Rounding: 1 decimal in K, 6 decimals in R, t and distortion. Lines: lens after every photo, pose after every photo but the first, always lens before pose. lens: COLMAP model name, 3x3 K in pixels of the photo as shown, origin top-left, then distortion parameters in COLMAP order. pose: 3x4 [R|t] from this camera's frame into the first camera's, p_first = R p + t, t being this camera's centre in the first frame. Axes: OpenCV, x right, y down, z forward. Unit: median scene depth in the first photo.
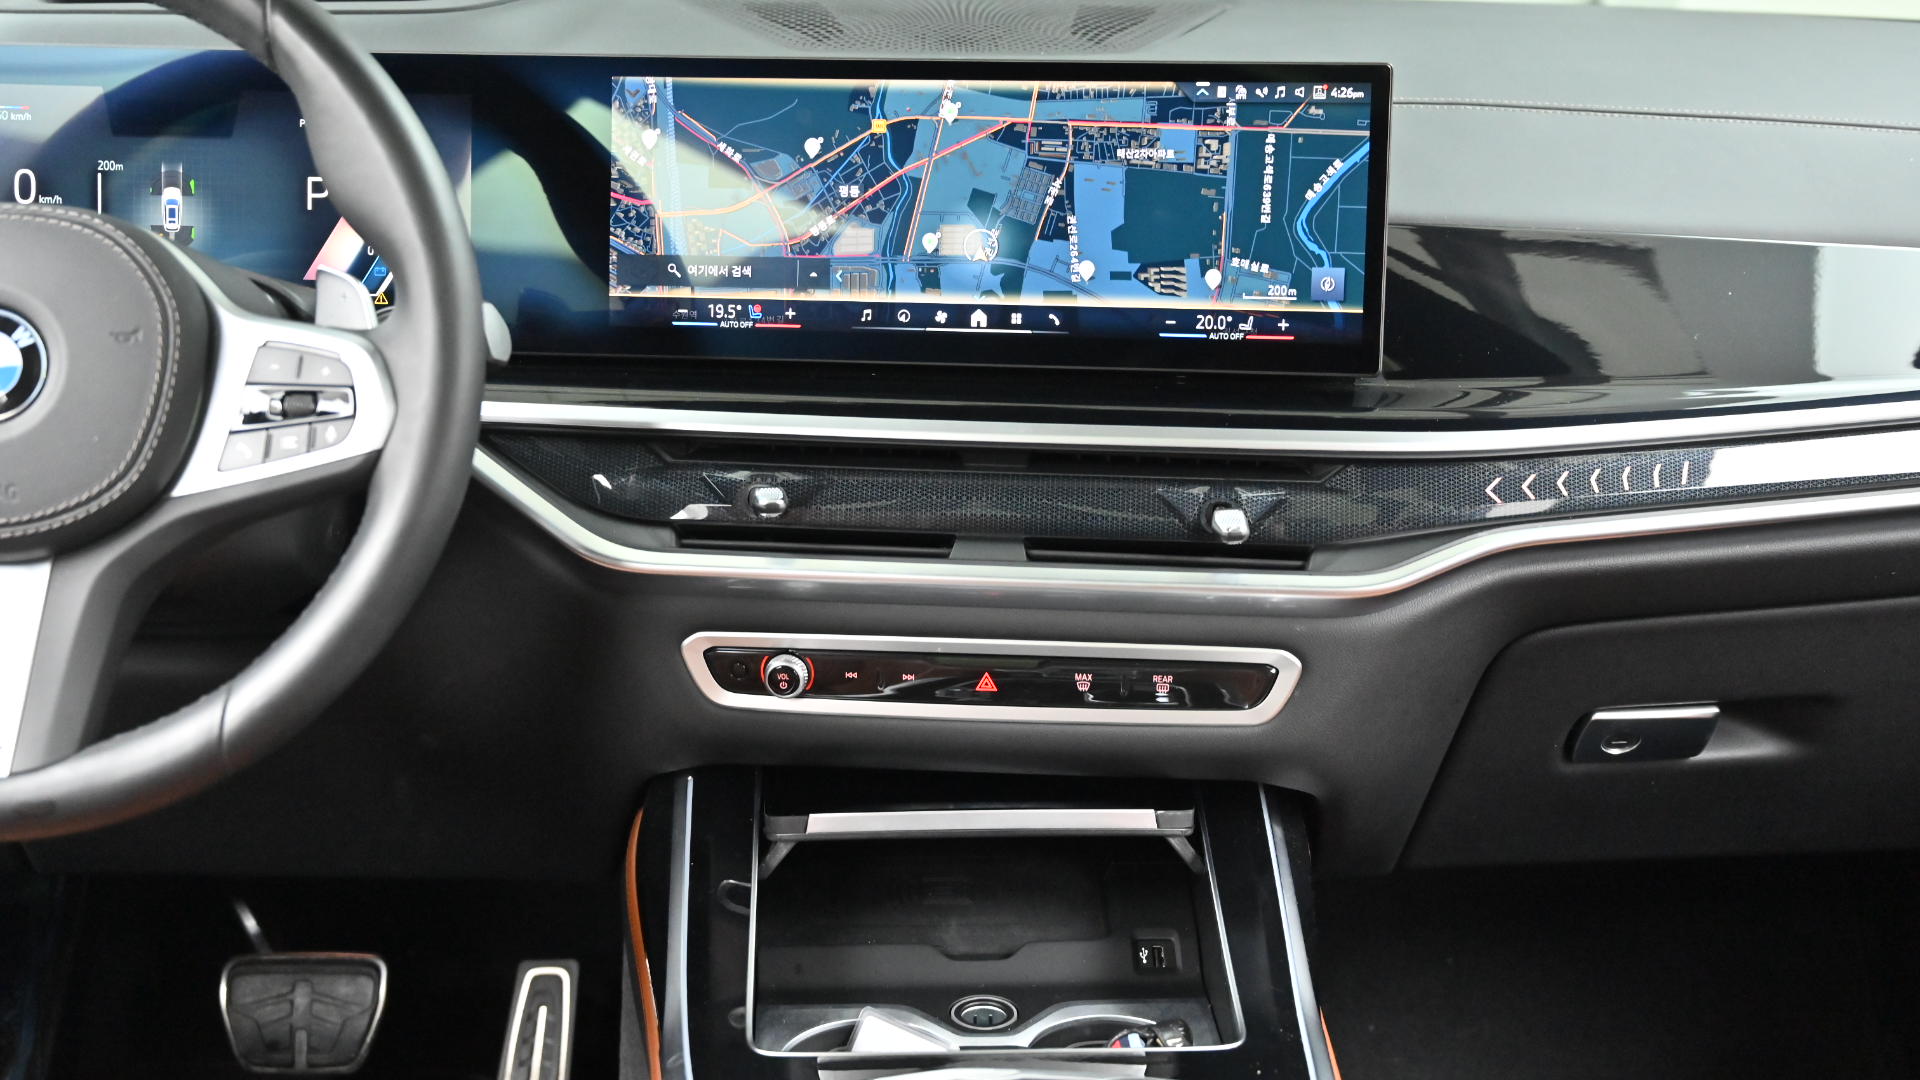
lens RADIAL K [[2425.2, 0, 961.6], [0, 2425.2, 536.6], [0, 0, 1]] dist [-0.030969, 0.000000]
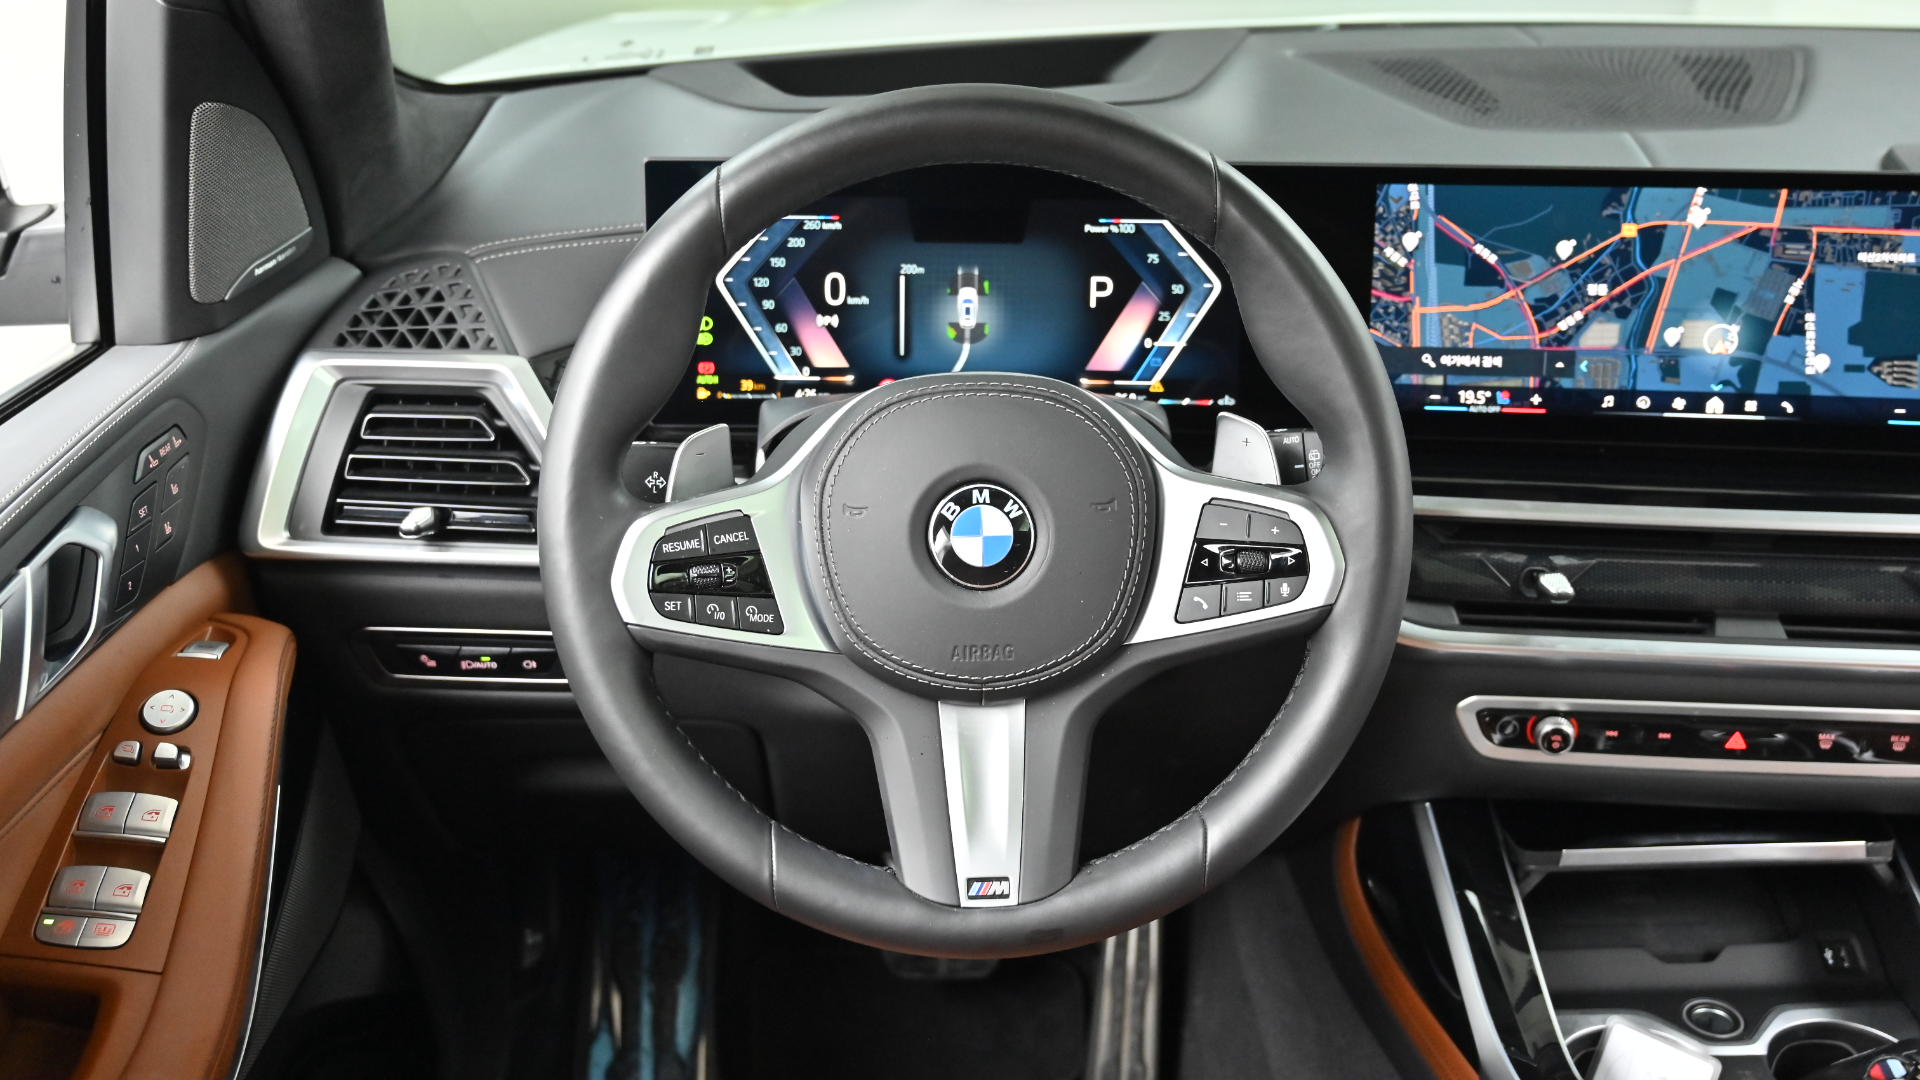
lens RADIAL K [[1996.2, 0, 958.6], [0, 1996.2, 546.9], [0, 0, 1]] dist [-0.007280, 0.000000]
pose [[0.999336, -0.008638, -0.035389, -0.307667], [0.012947, 0.992270, 0.123418, -0.143437], [0.034050, -0.123794, 0.991724, 0.079417]]
